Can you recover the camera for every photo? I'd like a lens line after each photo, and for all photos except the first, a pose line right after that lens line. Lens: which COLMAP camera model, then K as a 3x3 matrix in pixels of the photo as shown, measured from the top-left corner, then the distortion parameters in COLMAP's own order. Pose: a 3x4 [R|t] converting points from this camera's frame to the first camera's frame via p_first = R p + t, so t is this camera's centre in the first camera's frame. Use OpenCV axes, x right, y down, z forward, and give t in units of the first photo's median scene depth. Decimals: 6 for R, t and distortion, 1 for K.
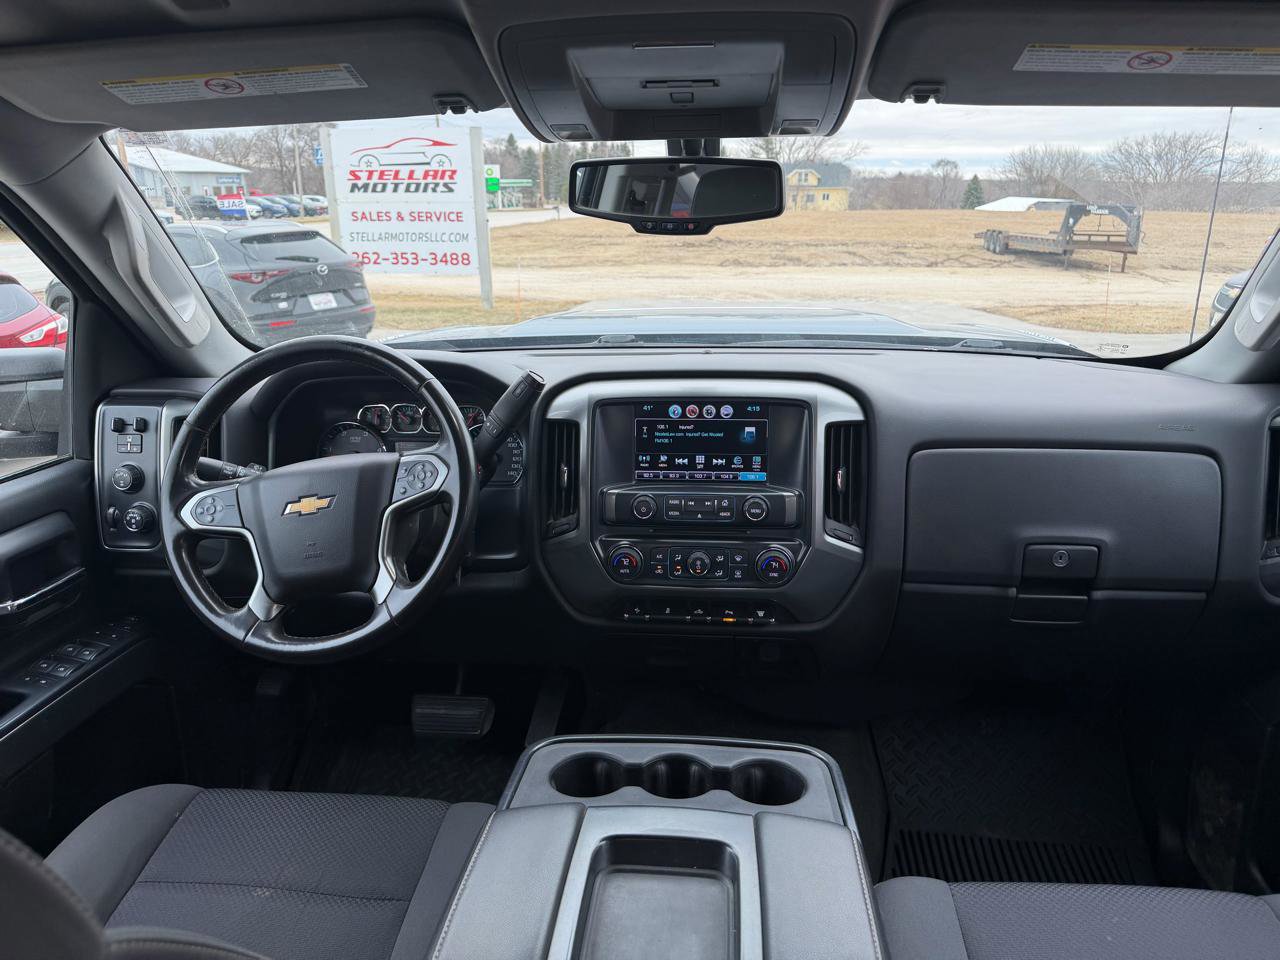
lens RADIAL K [[899.2, 0, 637.1], [0, 899.2, 484.7], [0, 0, 1]] dist [0.030035, -0.039350]
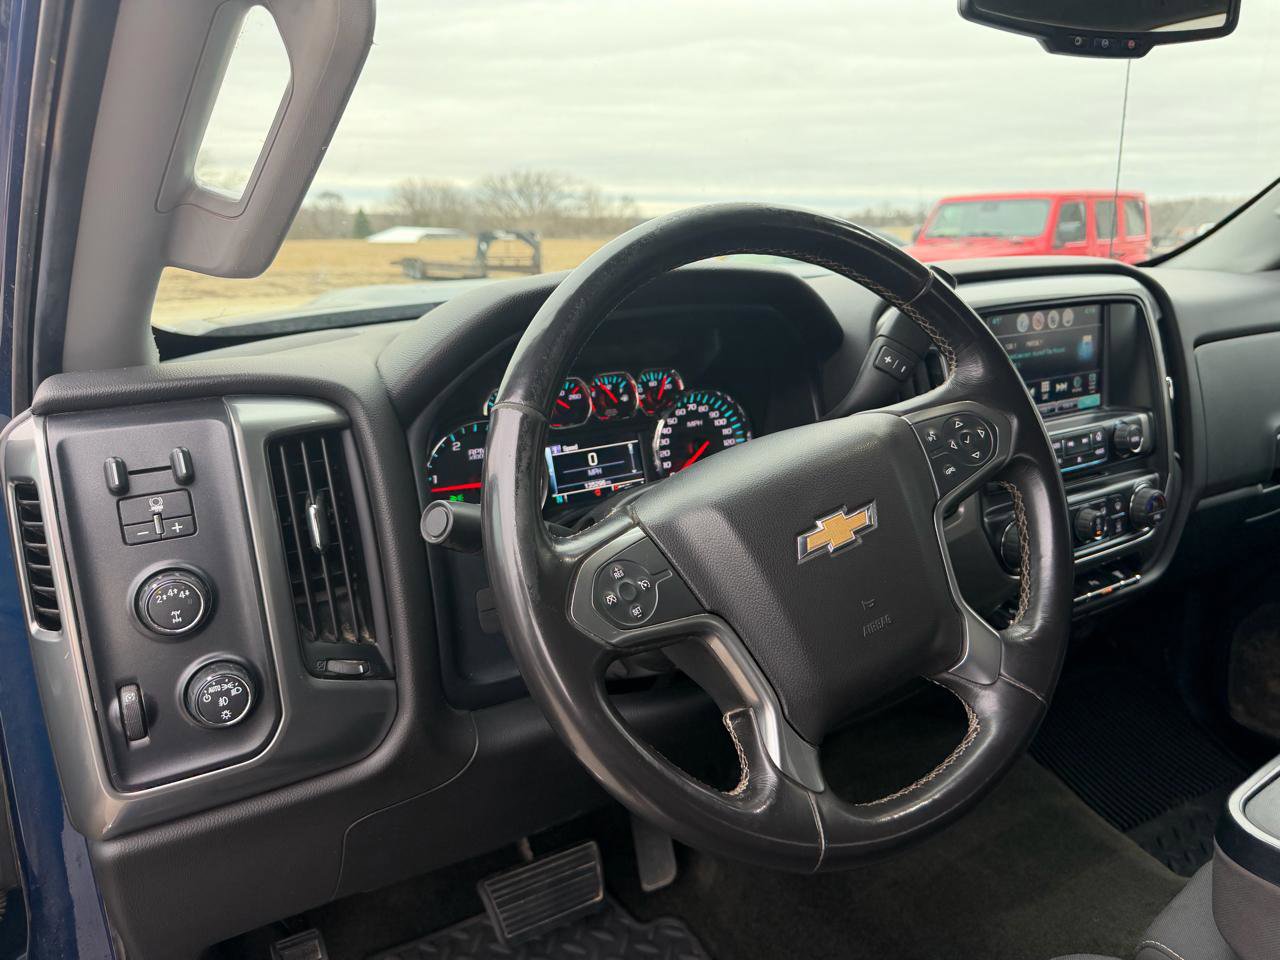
lens RADIAL K [[911.5, 0, 633.8], [0, 911.5, 478.1], [0, 0, 1]] dist [0.045690, -0.048830]
pose [[0.808468, -0.161176, 0.566040, -0.640006], [0.186688, 0.982332, 0.013069, -0.027256], [-0.558146, 0.095106, 0.824274, 0.576619]]
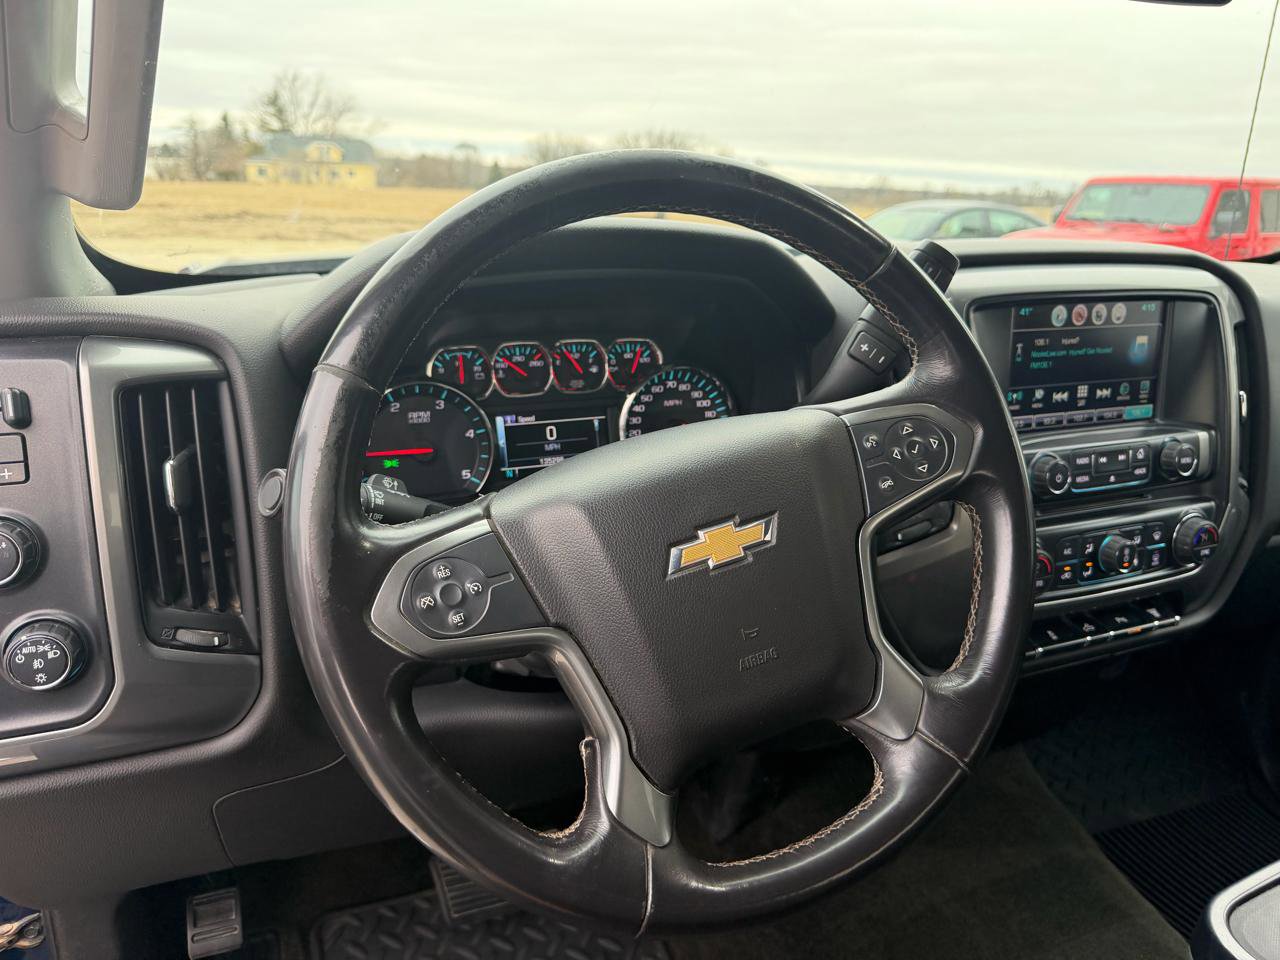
lens RADIAL K [[911.8, 0, 634.0], [0, 911.8, 480.5], [0, 0, 1]] dist [0.035373, -0.037487]
pose [[0.880435, -0.108814, 0.461511, -0.517831], [0.104556, 0.993907, 0.034878, -0.021288], [-0.462495, 0.017546, 0.886448, 0.571827]]
